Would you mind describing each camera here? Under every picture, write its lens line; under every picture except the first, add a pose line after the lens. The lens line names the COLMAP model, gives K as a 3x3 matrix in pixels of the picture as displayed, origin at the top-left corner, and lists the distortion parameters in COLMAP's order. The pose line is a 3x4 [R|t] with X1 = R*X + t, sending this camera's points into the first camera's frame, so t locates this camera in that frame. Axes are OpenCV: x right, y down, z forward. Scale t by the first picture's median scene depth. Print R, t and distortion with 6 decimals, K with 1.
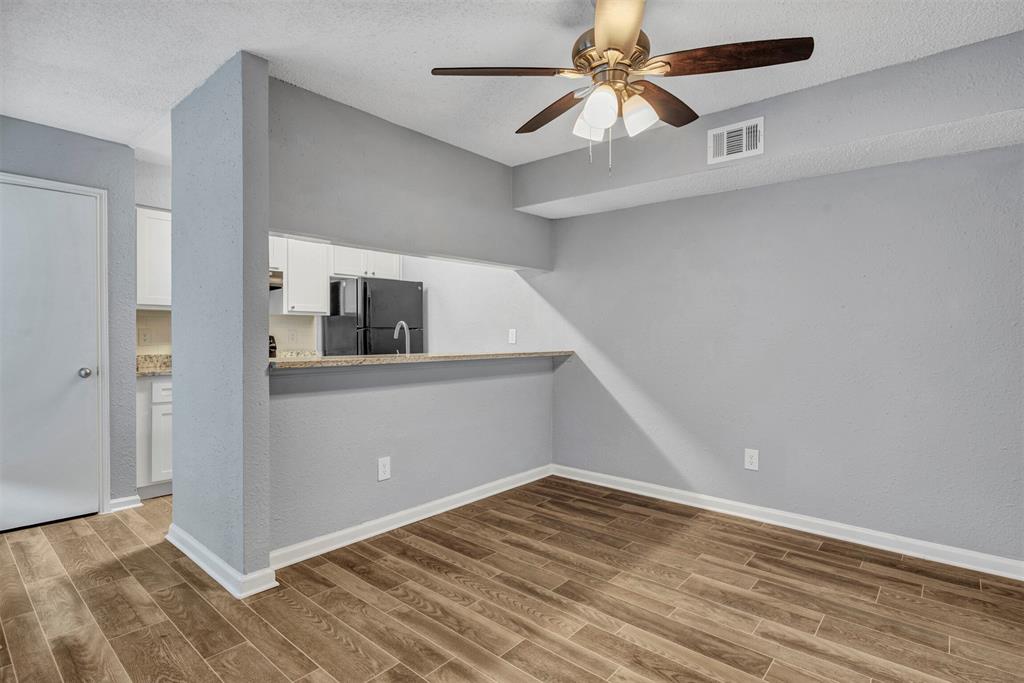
lens RADIAL K [[517.7, 0, 513.7], [0, 517.7, 345.3], [0, 0, 1]] dist [-0.004404, 0.001663]
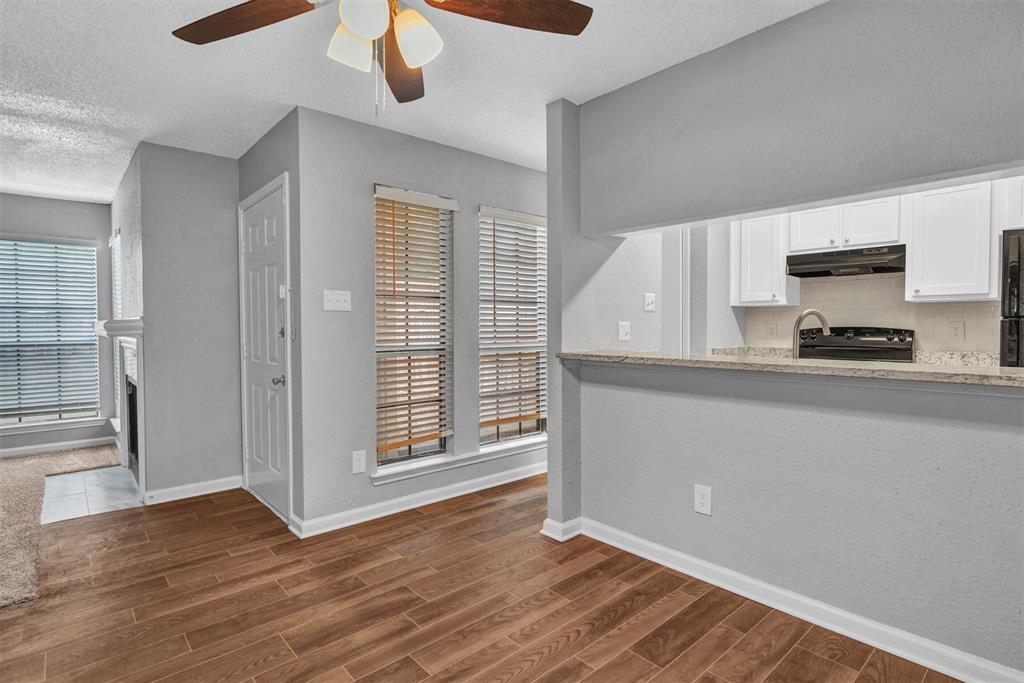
lens RADIAL K [[517.7, 0, 510.5], [0, 517.7, 341.8], [0, 0, 1]] dist [-0.004404, 0.001663]
pose [[-0.138018, 0.026340, -0.990079, 0.538438], [-0.018502, 0.999403, 0.029168, -0.018029], [0.990257, 0.022344, -0.137448, 0.776925]]
